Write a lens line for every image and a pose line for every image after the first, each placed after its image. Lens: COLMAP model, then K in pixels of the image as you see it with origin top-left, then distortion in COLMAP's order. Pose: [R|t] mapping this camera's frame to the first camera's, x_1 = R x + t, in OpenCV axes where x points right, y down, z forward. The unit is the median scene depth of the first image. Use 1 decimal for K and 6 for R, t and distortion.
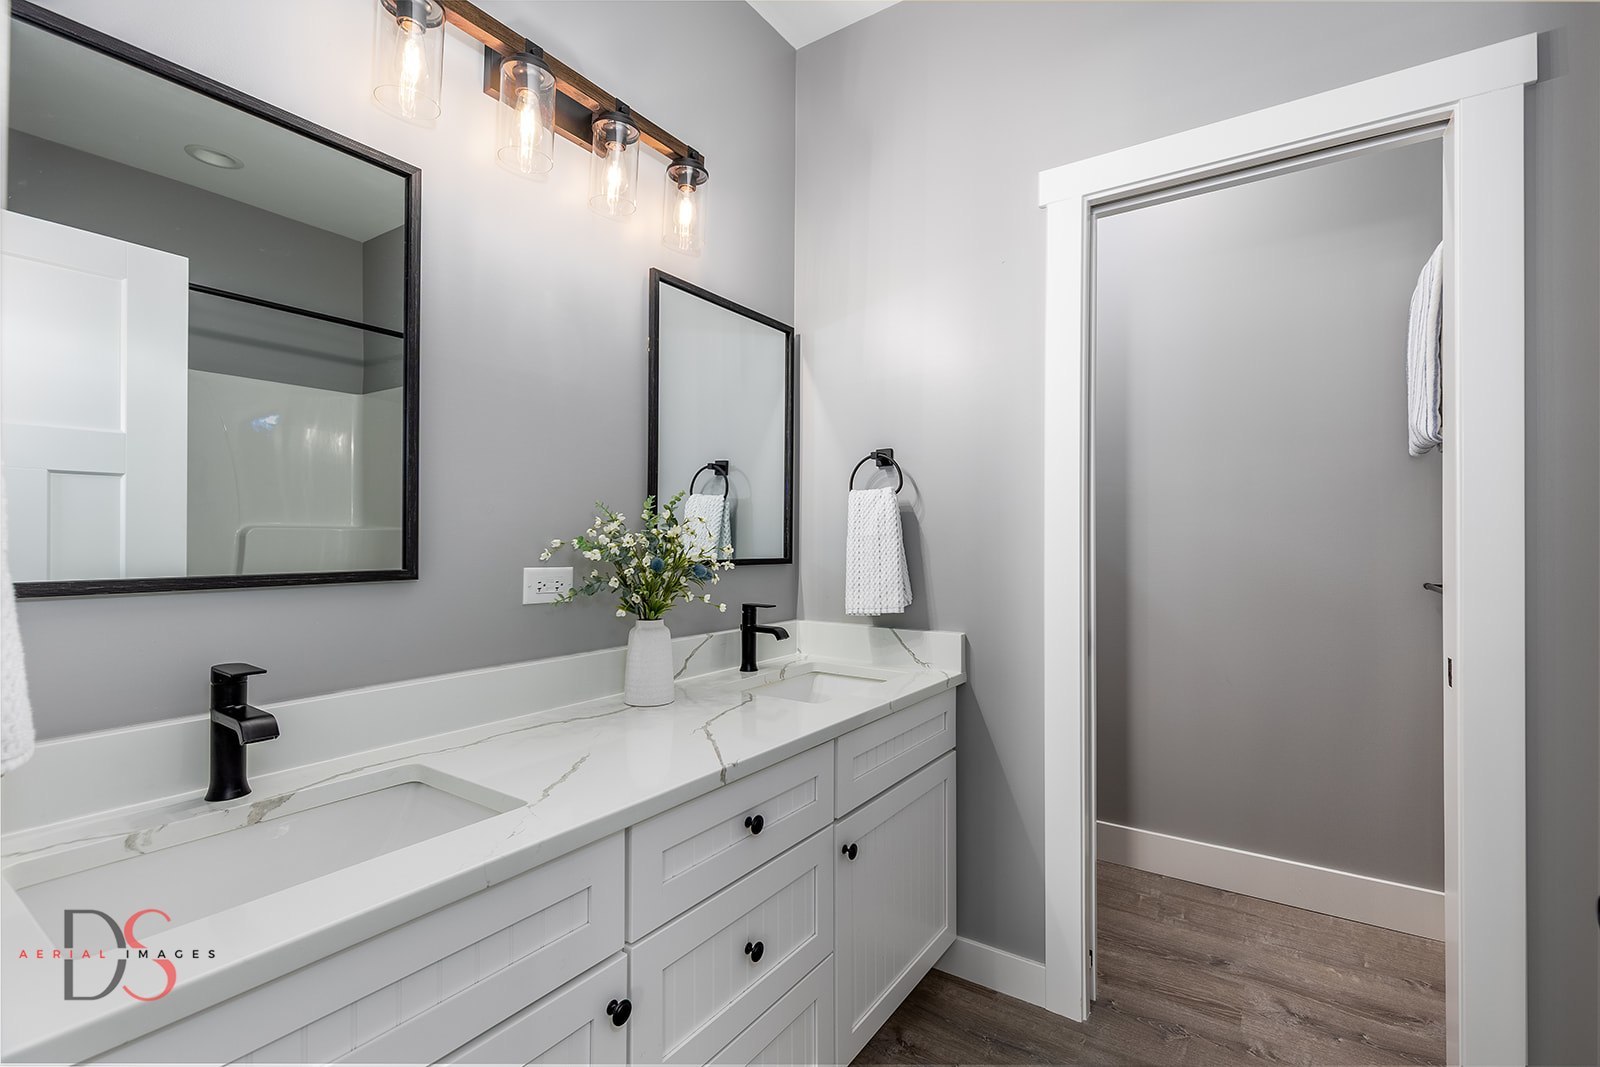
lens RADIAL K [[716.8, 0, 805.9], [0, 716.8, 537.7], [0, 0, 1]] dist [0.008312, -0.000070]
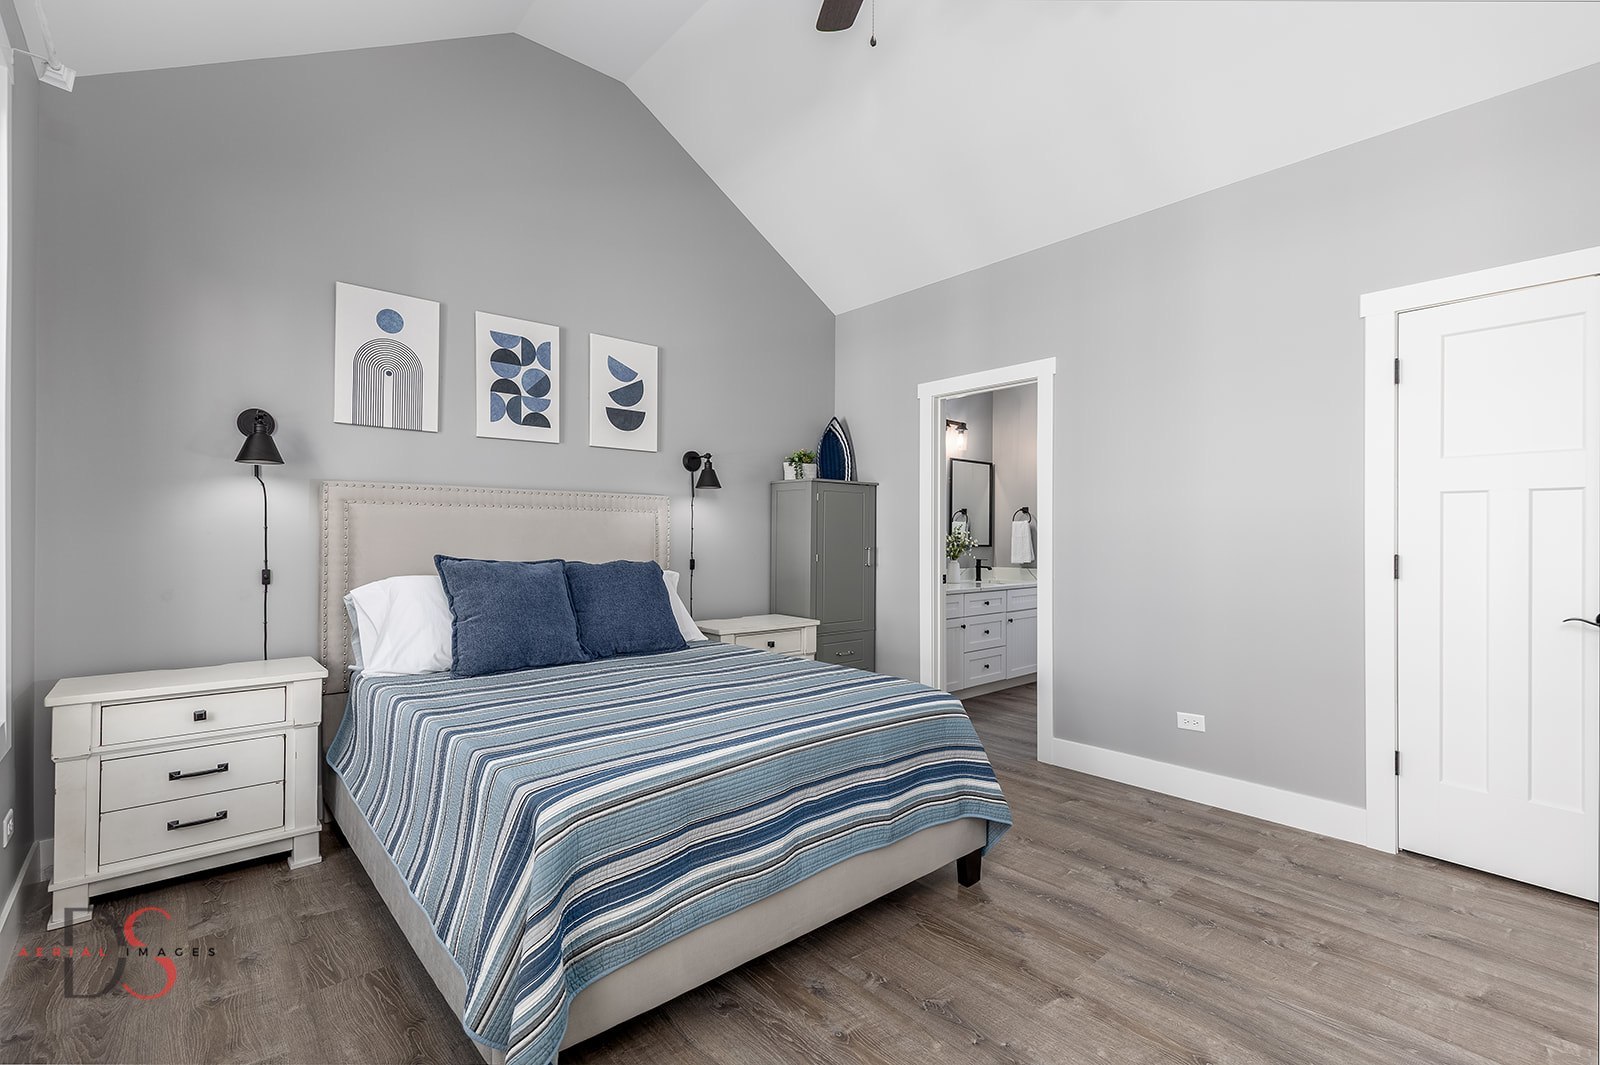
lens RADIAL K [[716.8, 0, 830.6], [0, 716.8, 537.7], [0, 0, 1]] dist [0.008312, -0.000070]
pose [[0.977214, 0.000897, -0.212255, -0.046377], [-0.000314, 0.999996, 0.002784, -0.007547], [0.212257, -0.002654, 0.977210, -2.123904]]
